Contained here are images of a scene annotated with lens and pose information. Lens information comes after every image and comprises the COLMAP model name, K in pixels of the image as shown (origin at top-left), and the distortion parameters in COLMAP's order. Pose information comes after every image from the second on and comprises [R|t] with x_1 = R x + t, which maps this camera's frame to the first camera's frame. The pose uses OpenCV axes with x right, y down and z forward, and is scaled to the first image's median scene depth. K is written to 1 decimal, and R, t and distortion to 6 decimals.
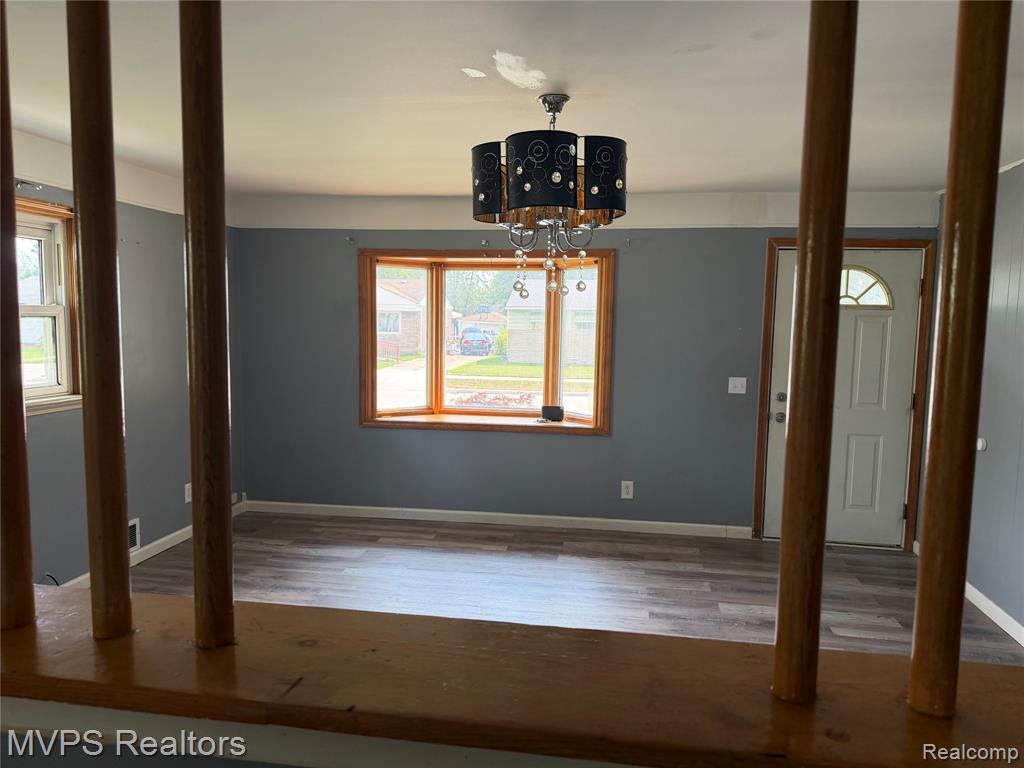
lens RADIAL K [[714.5, 0, 513.1], [0, 714.5, 386.5], [0, 0, 1]] dist [0.073631, -0.100200]
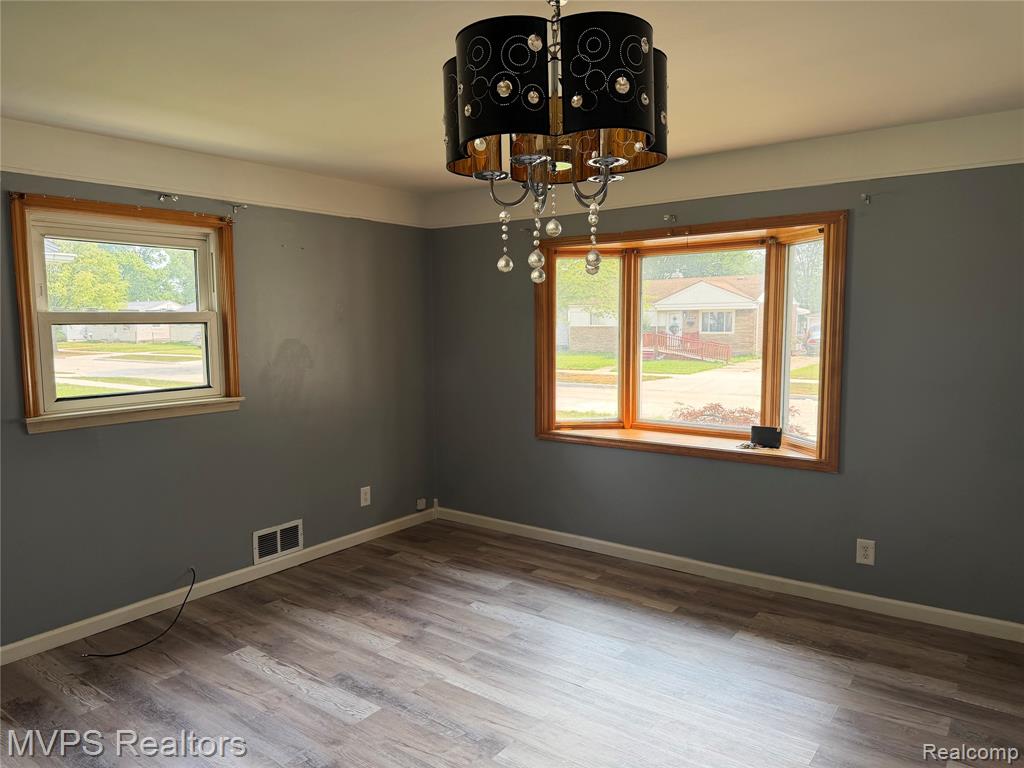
lens RADIAL K [[714.5, 0, 506.4], [0, 714.5, 386.2], [0, 0, 1]] dist [0.073631, -0.100200]
pose [[0.883208, 0.021219, -0.468502, 0.183945], [-0.021788, 0.999754, 0.004205, -0.013684], [0.468476, 0.006493, 0.883453, 0.214313]]
